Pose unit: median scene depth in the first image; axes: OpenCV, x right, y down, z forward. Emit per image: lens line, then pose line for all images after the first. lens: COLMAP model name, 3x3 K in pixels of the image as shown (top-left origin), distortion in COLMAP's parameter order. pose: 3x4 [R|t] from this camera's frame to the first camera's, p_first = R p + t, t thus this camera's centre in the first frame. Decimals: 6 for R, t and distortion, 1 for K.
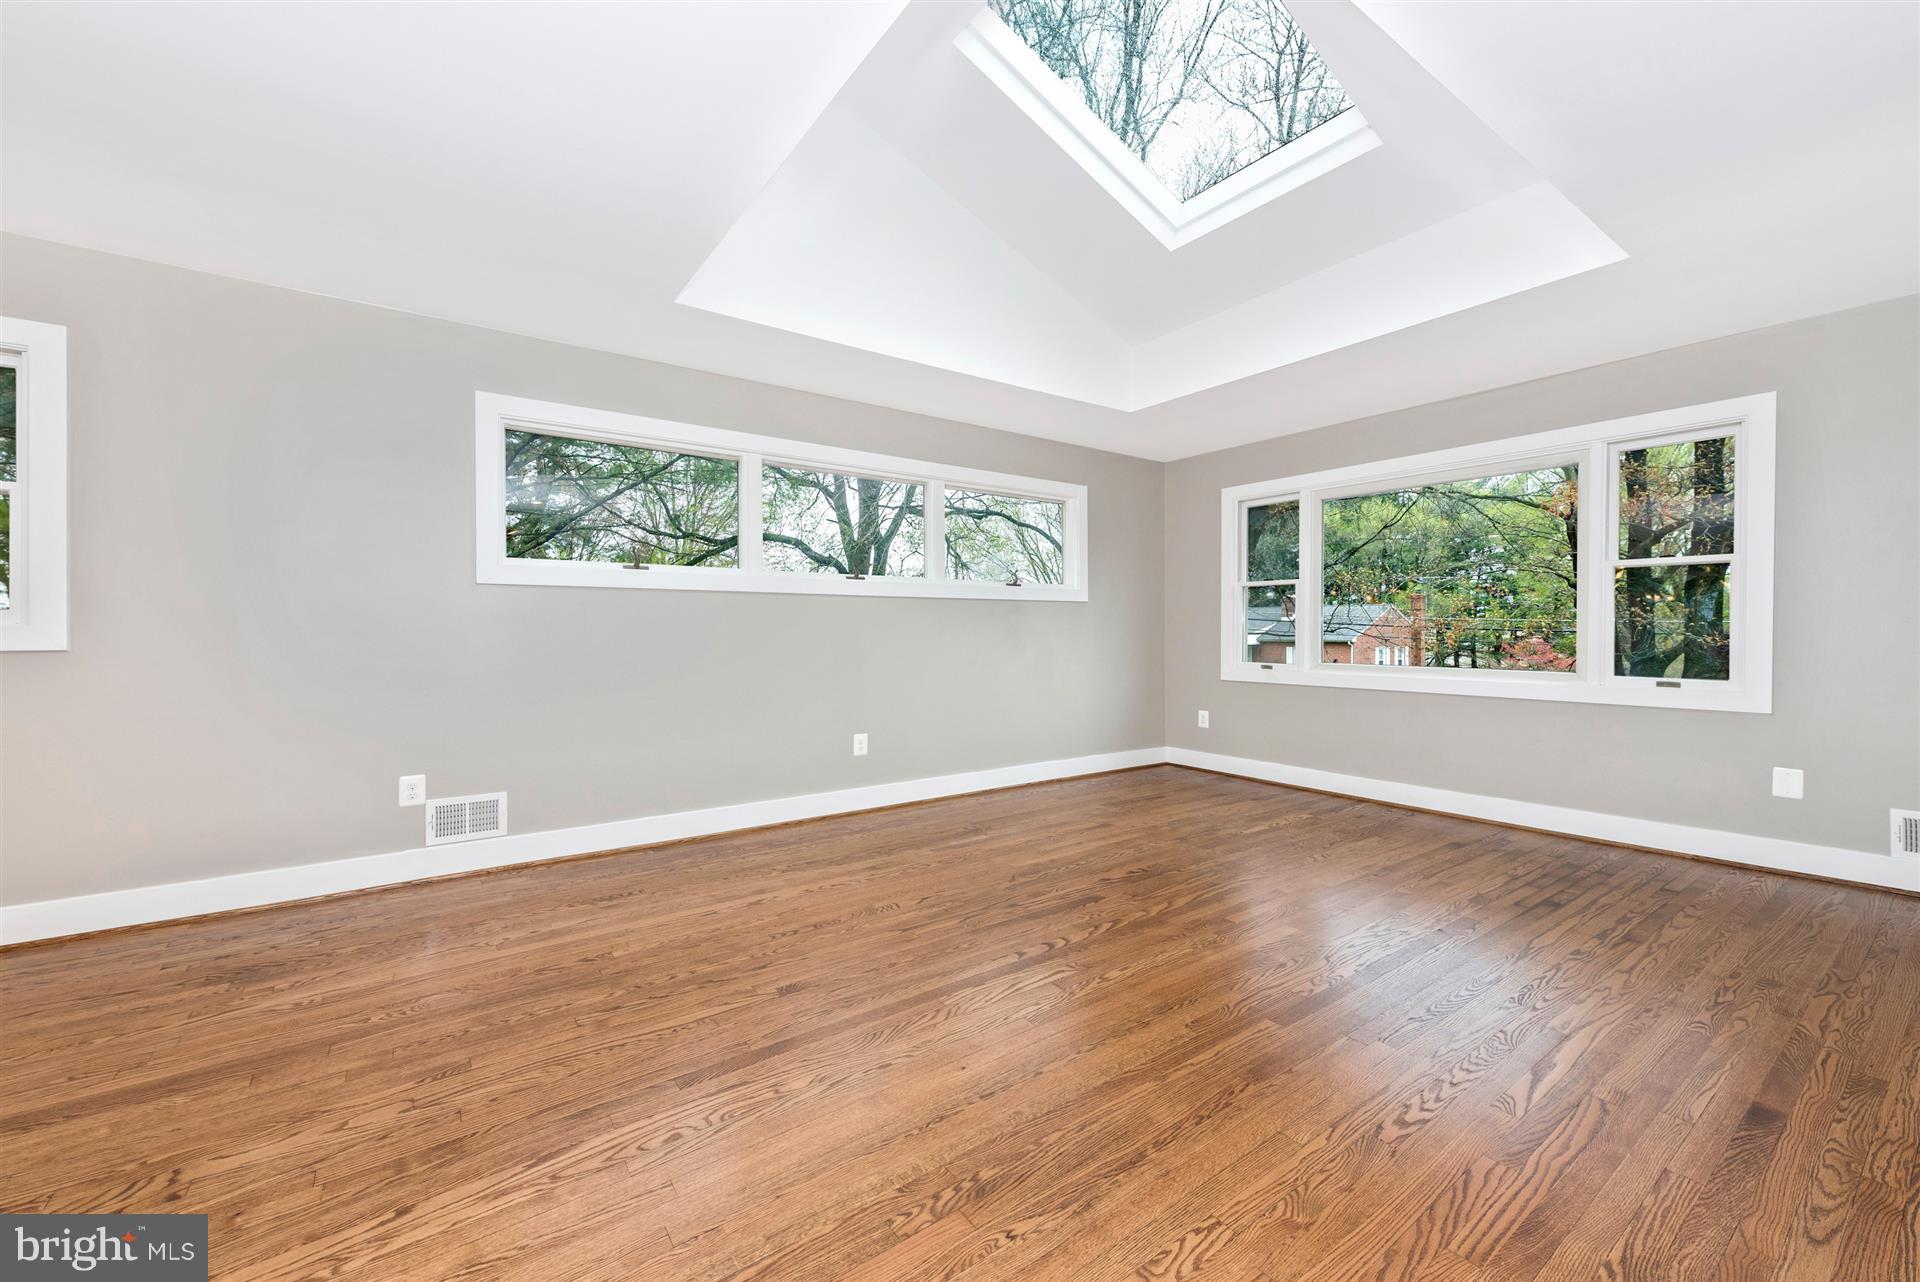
lens RADIAL K [[760.4, 0, 952.6], [0, 760.4, 638.5], [0, 0, 1]] dist [0.012332, -0.002864]
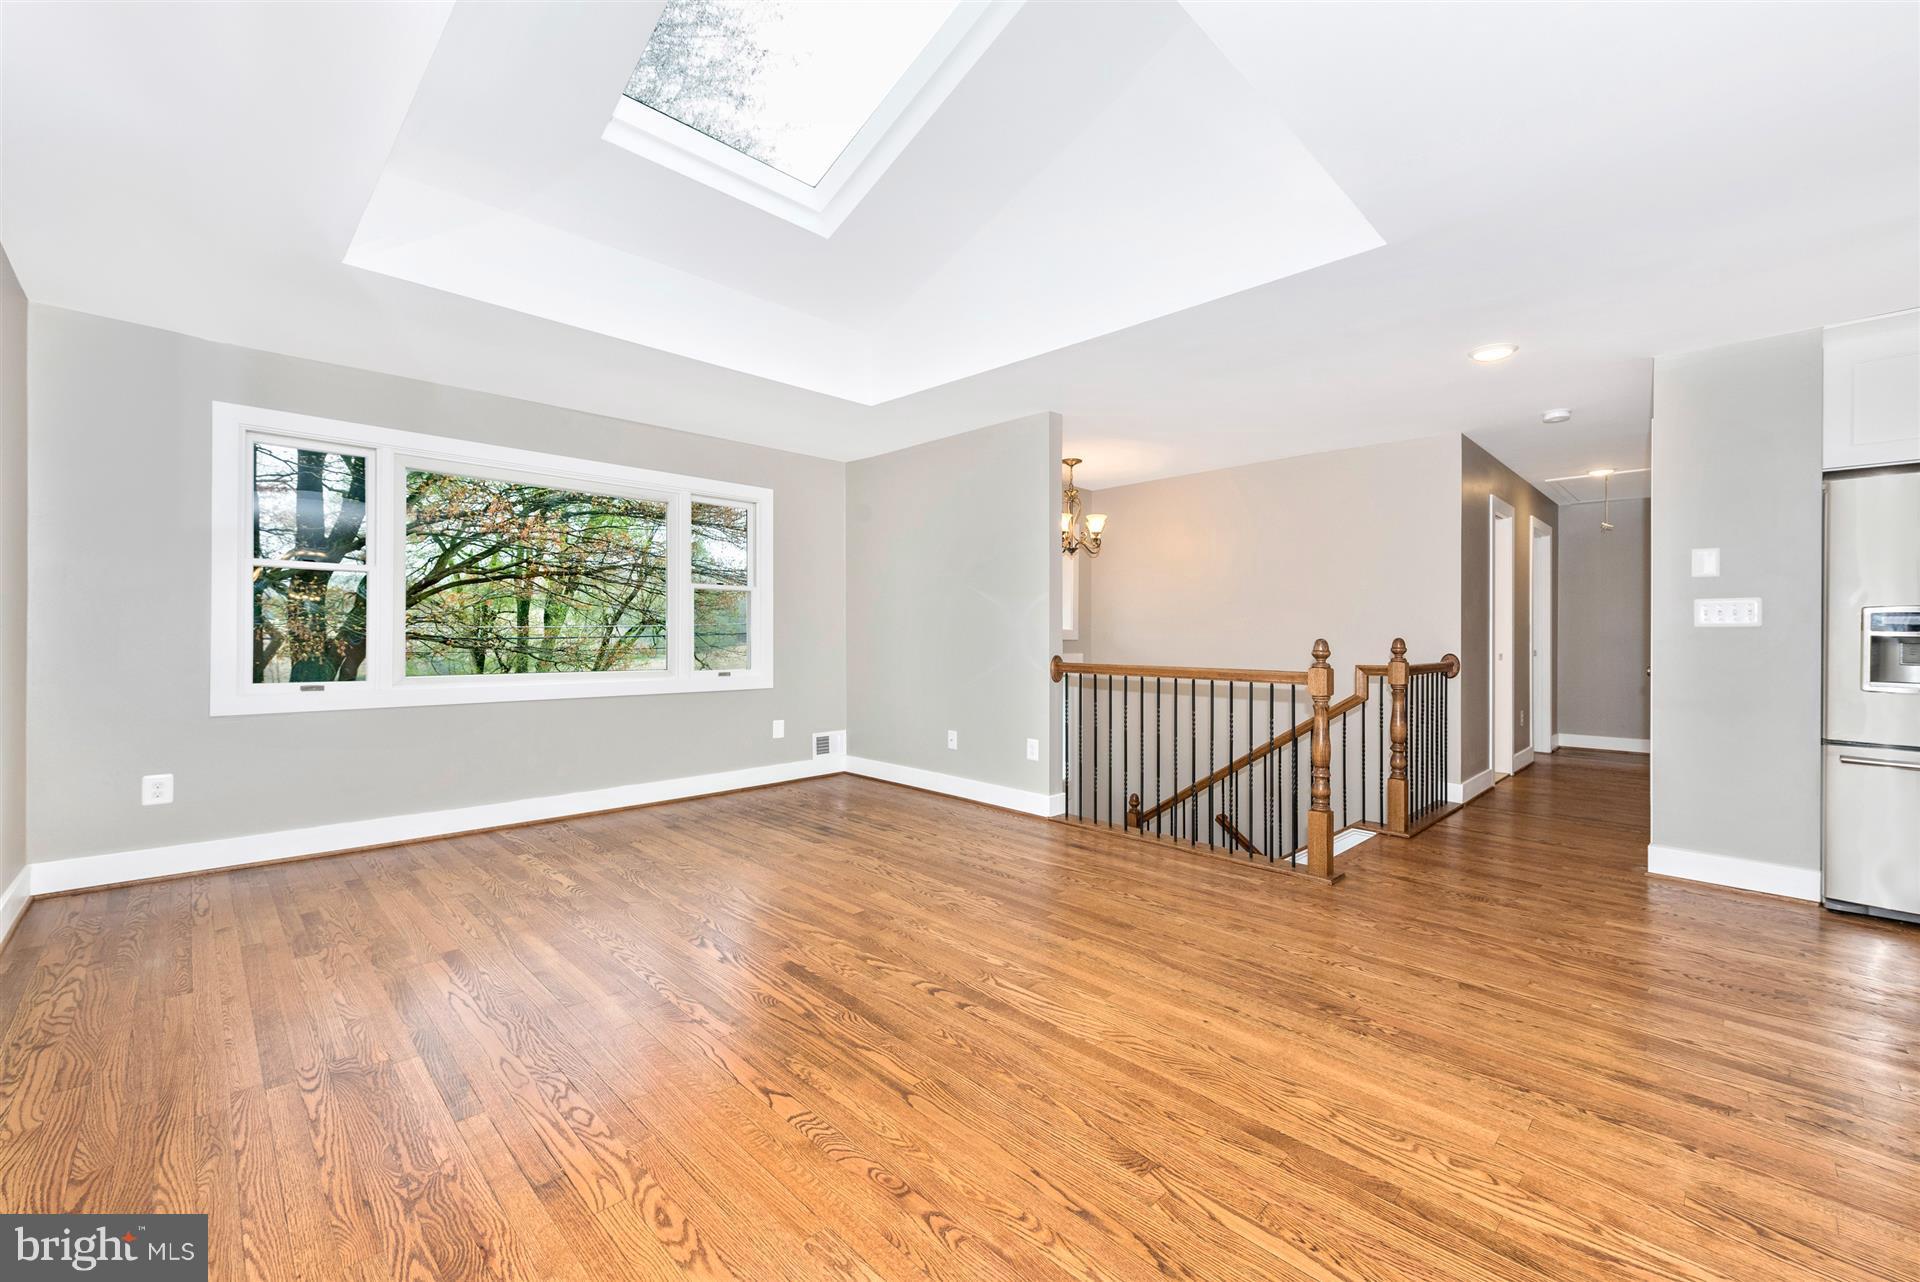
lens RADIAL K [[760.4, 0, 991.4], [0, 760.4, 632.3], [0, 0, 1]] dist [0.012332, -0.002864]
pose [[-0.187153, 0.006122, 0.982312, -0.690221], [0.004144, 0.999977, -0.005443, -0.007923], [-0.982322, 0.003053, -0.187174, 1.003710]]
